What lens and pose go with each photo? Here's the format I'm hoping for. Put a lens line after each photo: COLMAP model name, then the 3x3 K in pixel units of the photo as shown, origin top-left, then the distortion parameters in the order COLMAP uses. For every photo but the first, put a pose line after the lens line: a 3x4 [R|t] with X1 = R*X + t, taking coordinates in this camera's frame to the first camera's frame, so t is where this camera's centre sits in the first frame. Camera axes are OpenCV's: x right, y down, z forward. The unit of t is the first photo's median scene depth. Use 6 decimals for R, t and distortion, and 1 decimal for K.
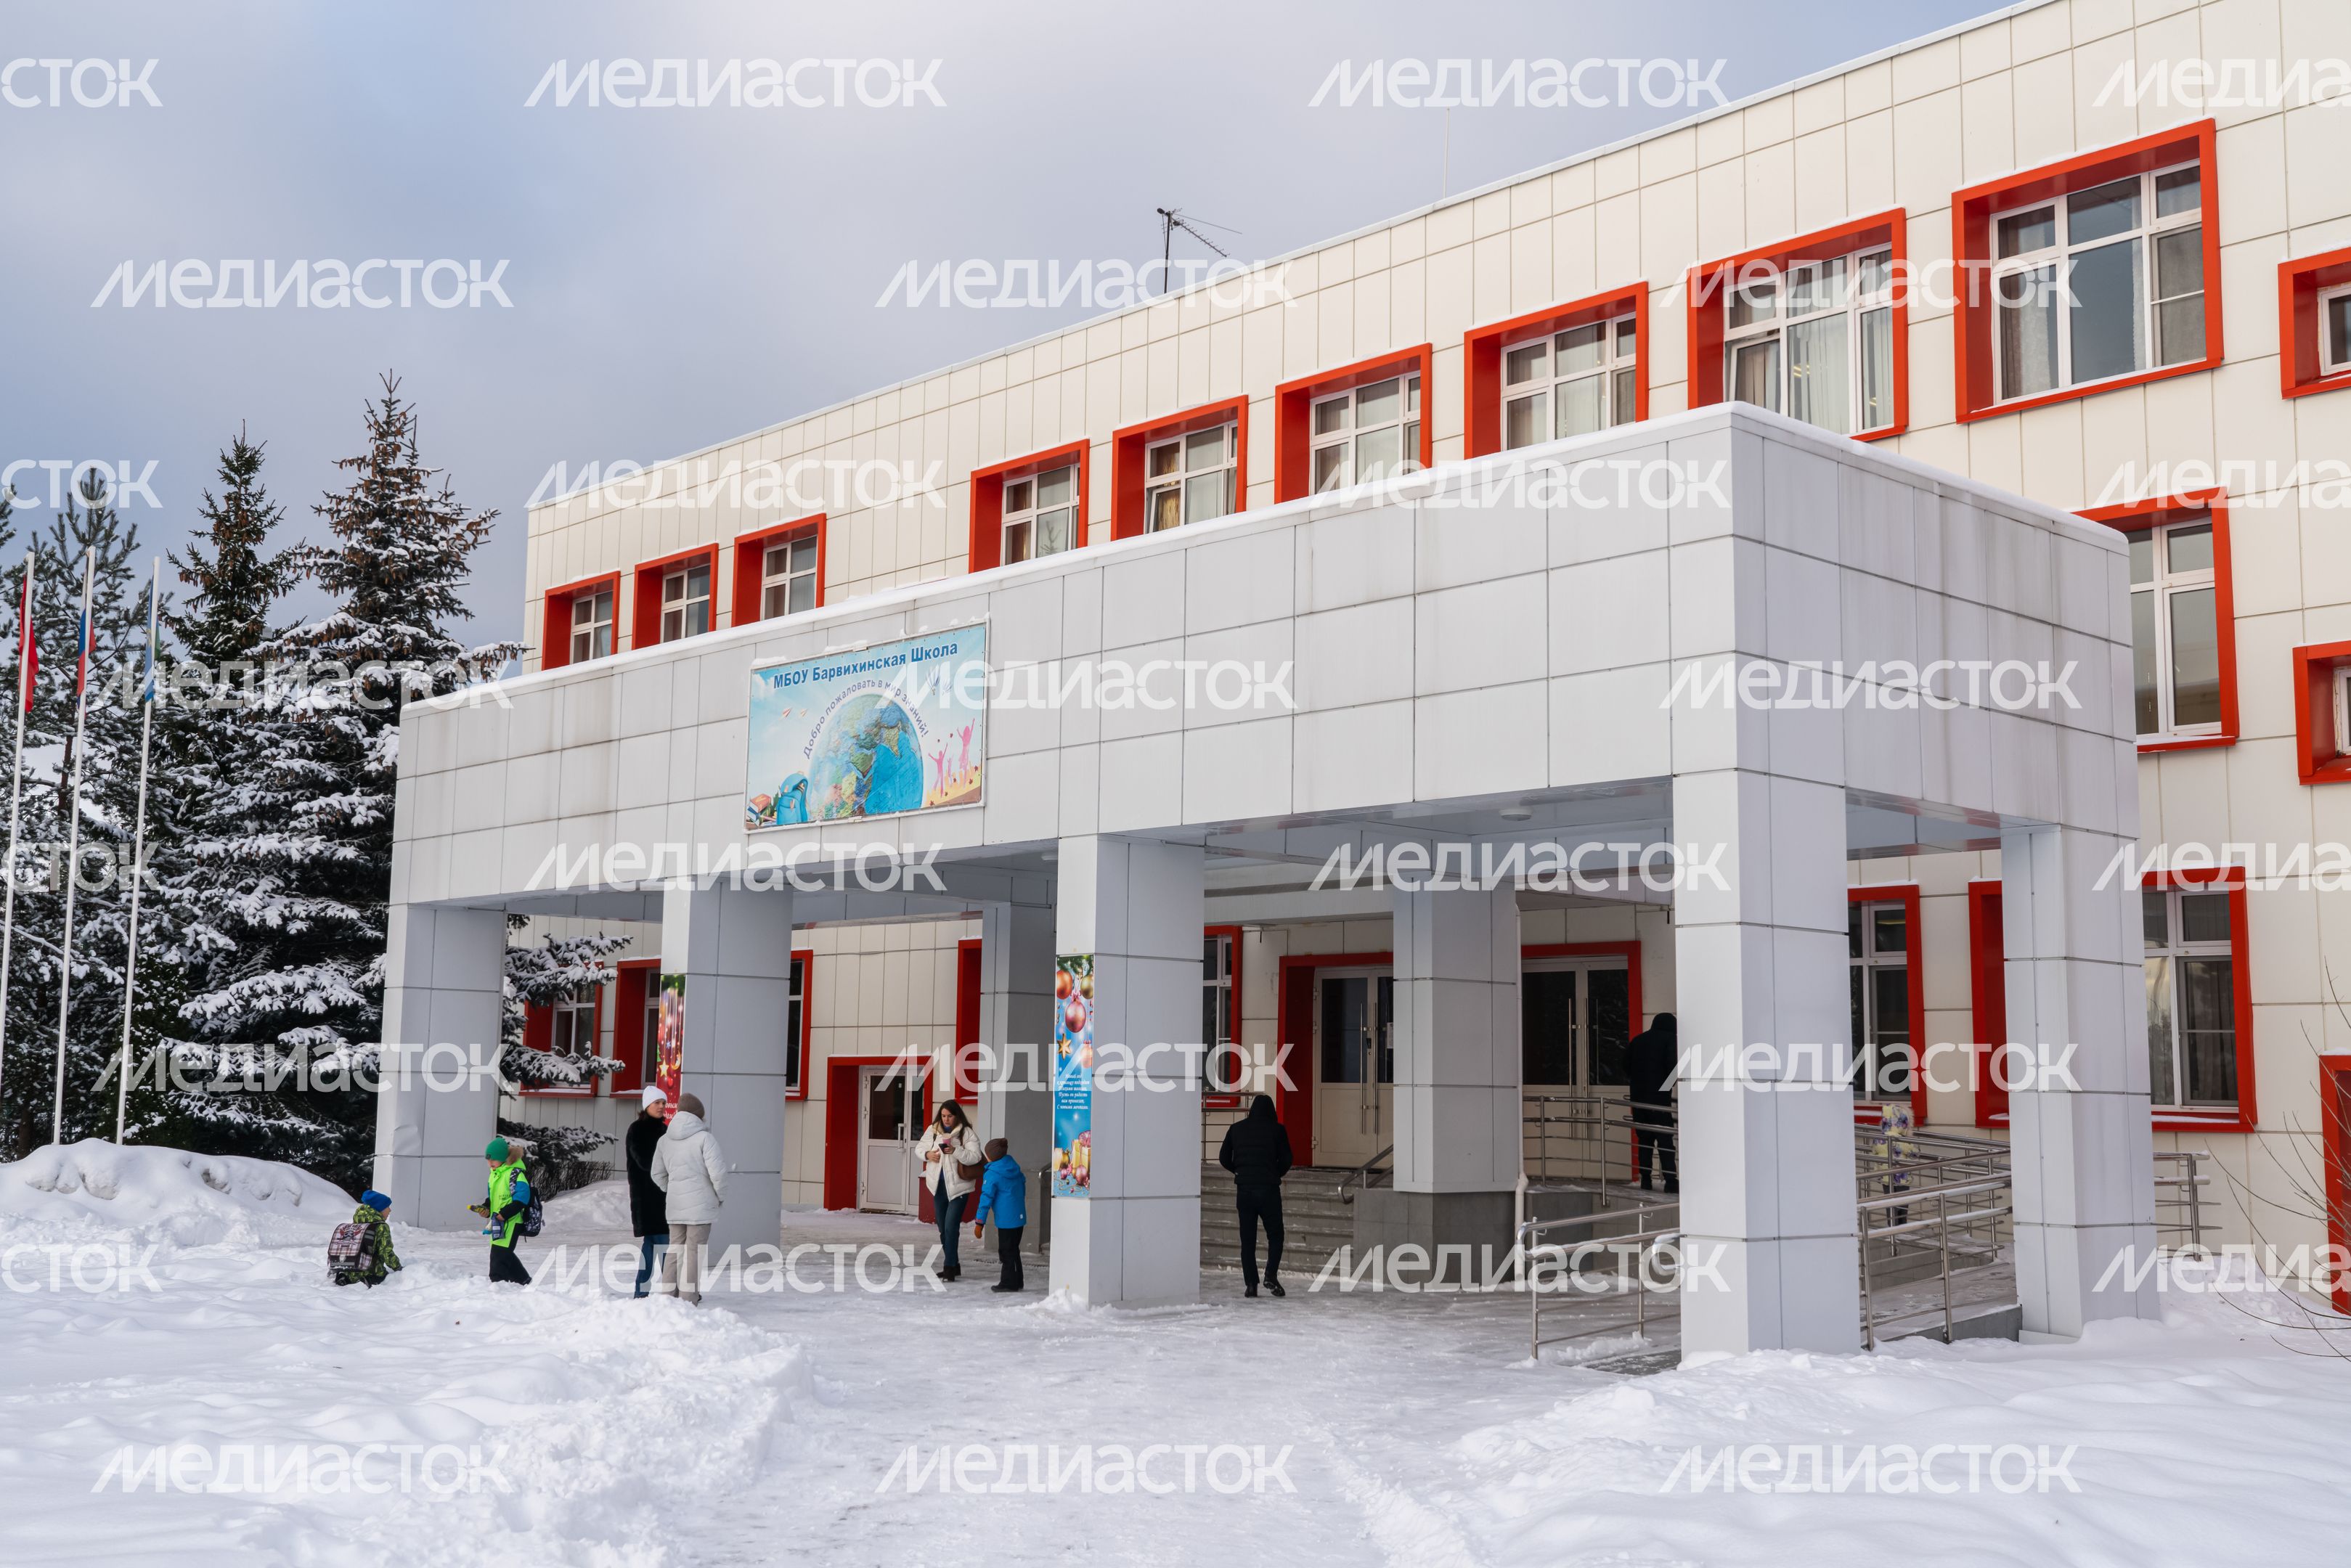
lens RADIAL K [[2421.3, 0, 1163.4], [0, 2421.3, 791.6], [0, 0, 1]] dist [0.062072, 0.000000]
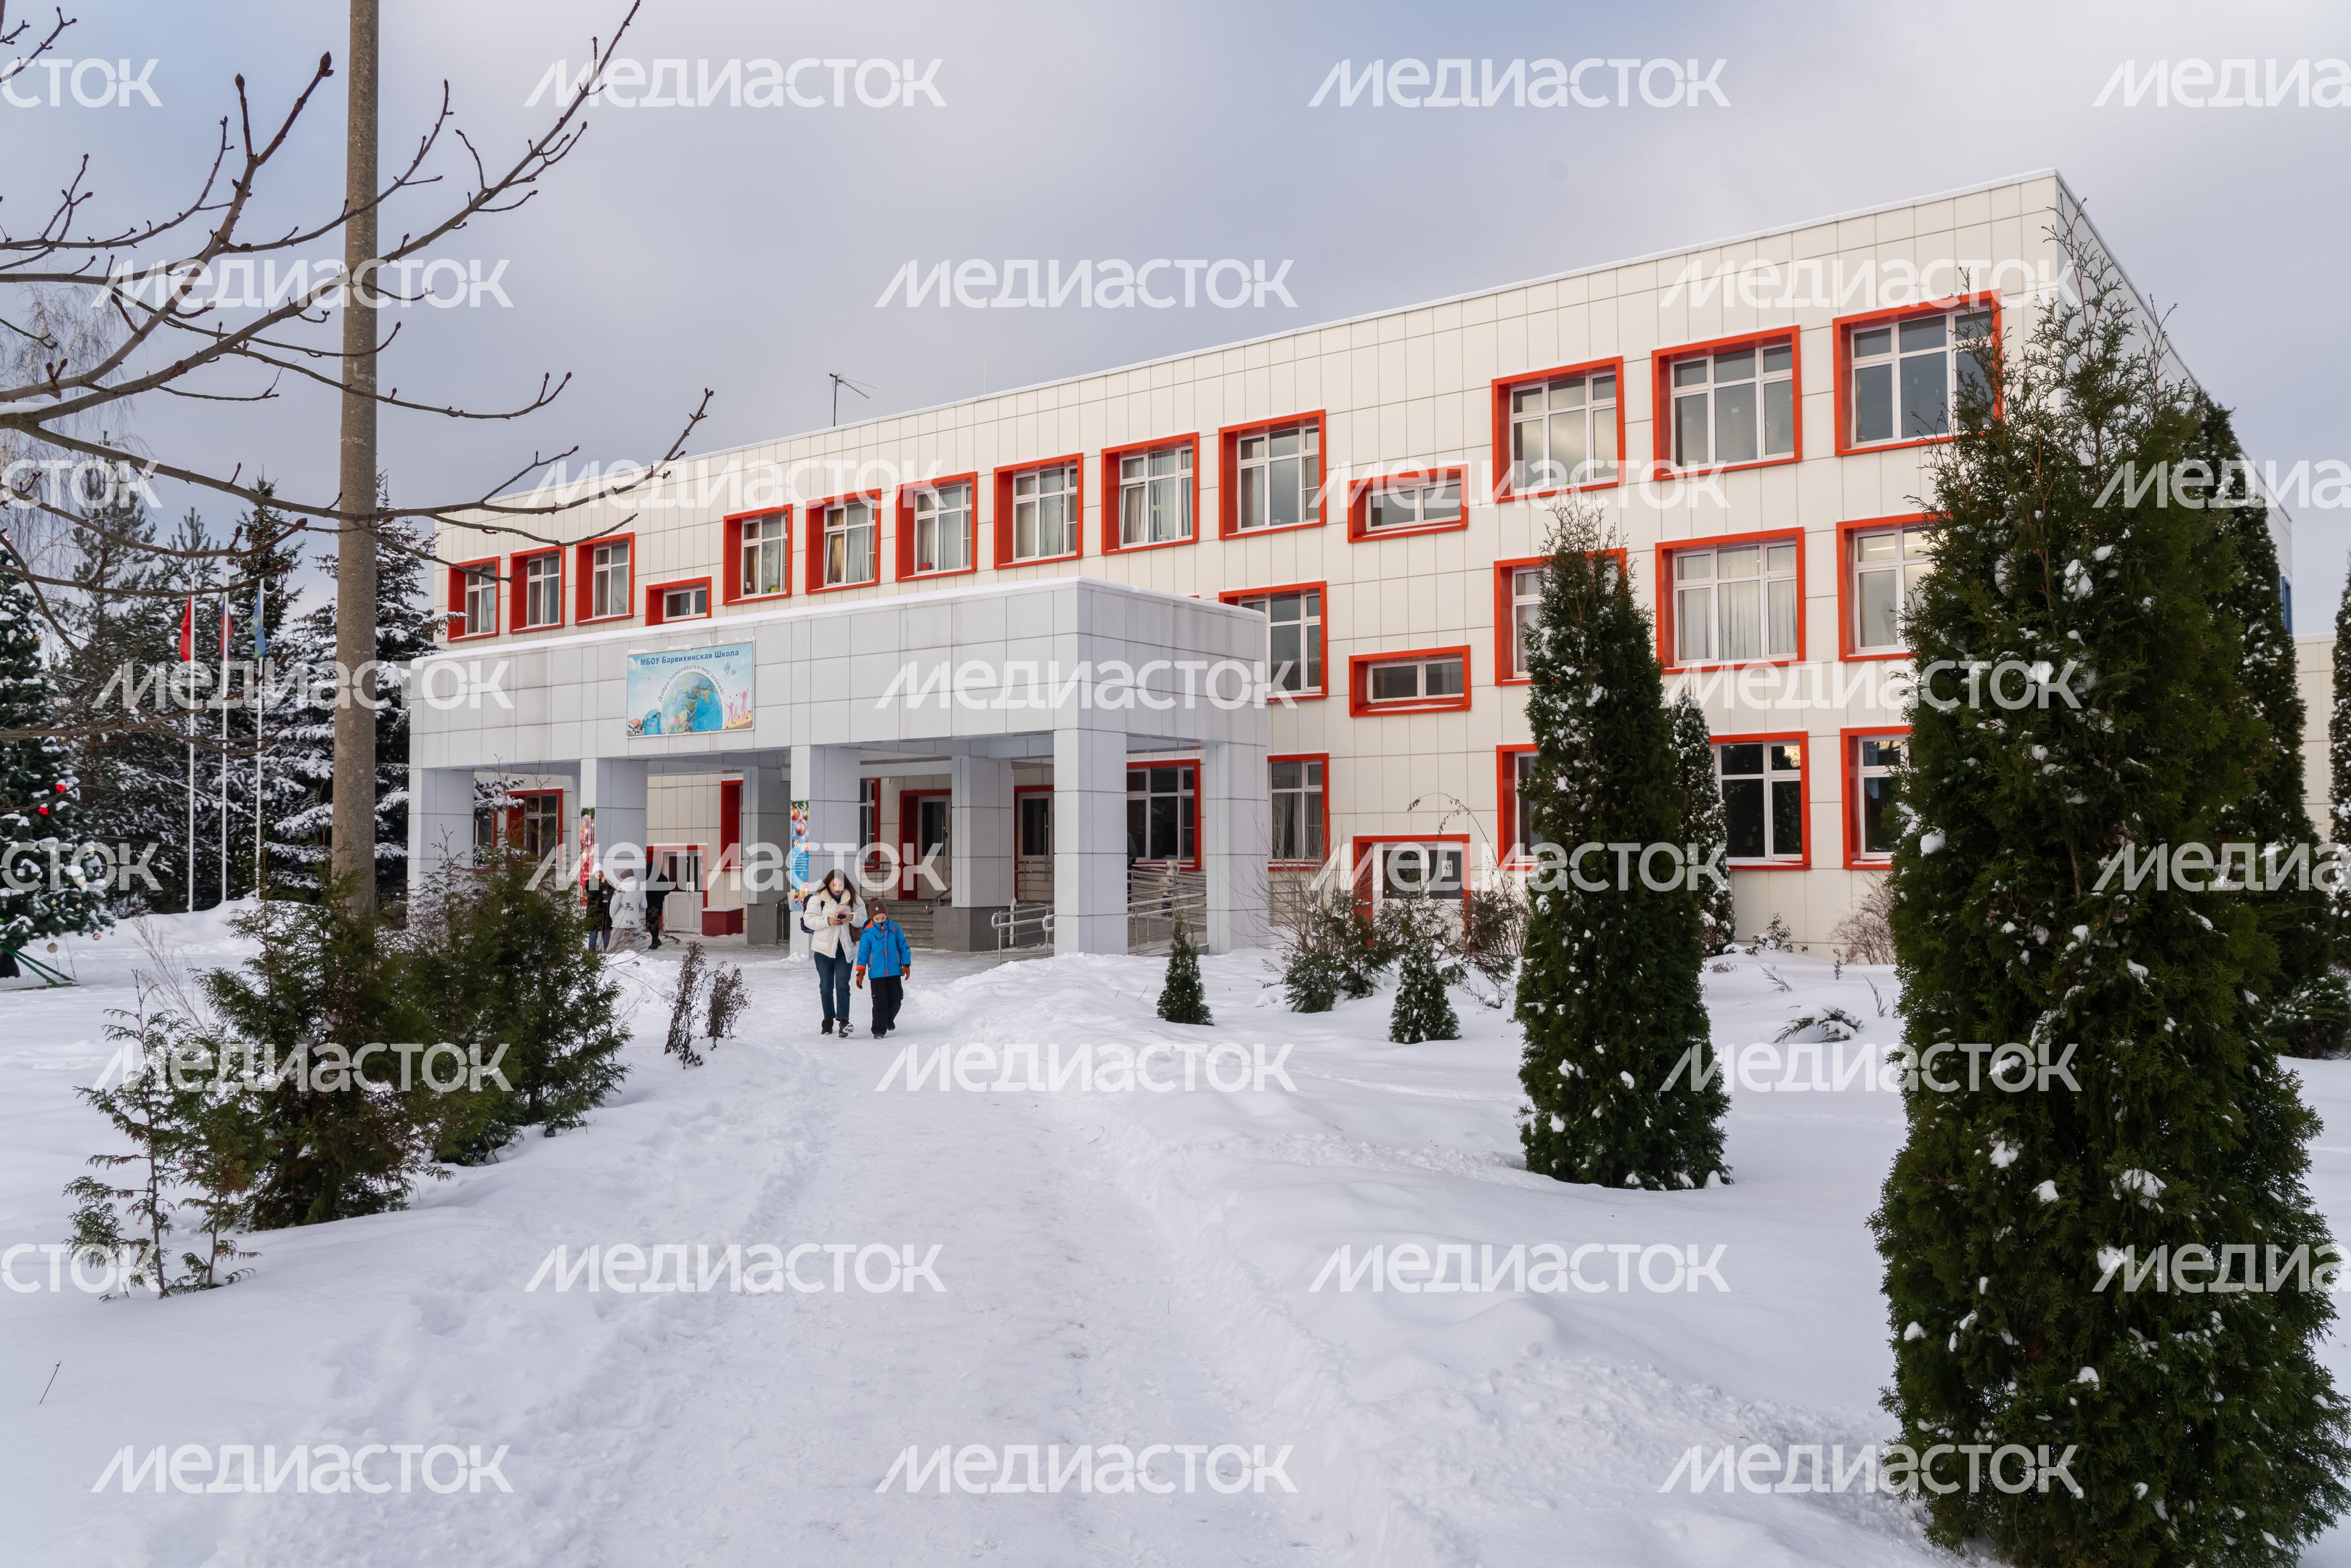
lens RADIAL K [[1821.9, 0, 1162.7], [0, 1821.9, 770.3], [0, 0, 1]] dist [-0.000477, 0.002221]
pose [[0.983293, -0.009703, 0.181773, -0.010763], [-0.003725, 0.997297, 0.073385, -0.063467], [-0.181994, -0.072836, 0.980598, -0.515131]]
